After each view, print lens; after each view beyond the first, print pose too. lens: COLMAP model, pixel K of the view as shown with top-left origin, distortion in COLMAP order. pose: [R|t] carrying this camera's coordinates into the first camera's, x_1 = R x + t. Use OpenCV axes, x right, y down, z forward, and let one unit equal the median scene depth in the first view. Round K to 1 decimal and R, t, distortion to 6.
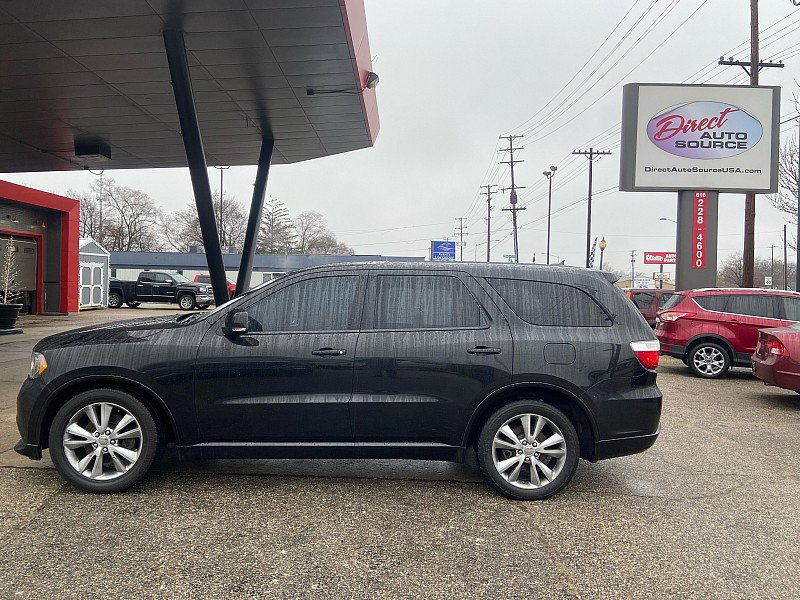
lens RADIAL K [[622.4, 0, 397.4], [0, 622.4, 308.7], [0, 0, 1]] dist [0.056799, -0.058847]
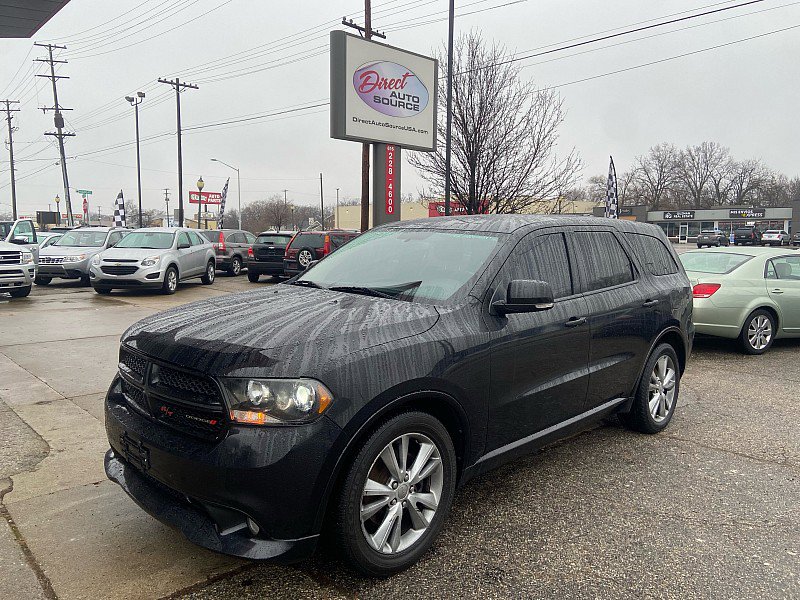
lens RADIAL K [[622.4, 0, 403.8], [0, 622.4, 299.1], [0, 0, 1]] dist [0.056799, -0.058847]
pose [[0.709754, -0.085300, 0.699266, -0.304258], [0.026963, 0.995204, 0.094033, -0.017774], [-0.703933, -0.047886, 0.708650, 0.182392]]
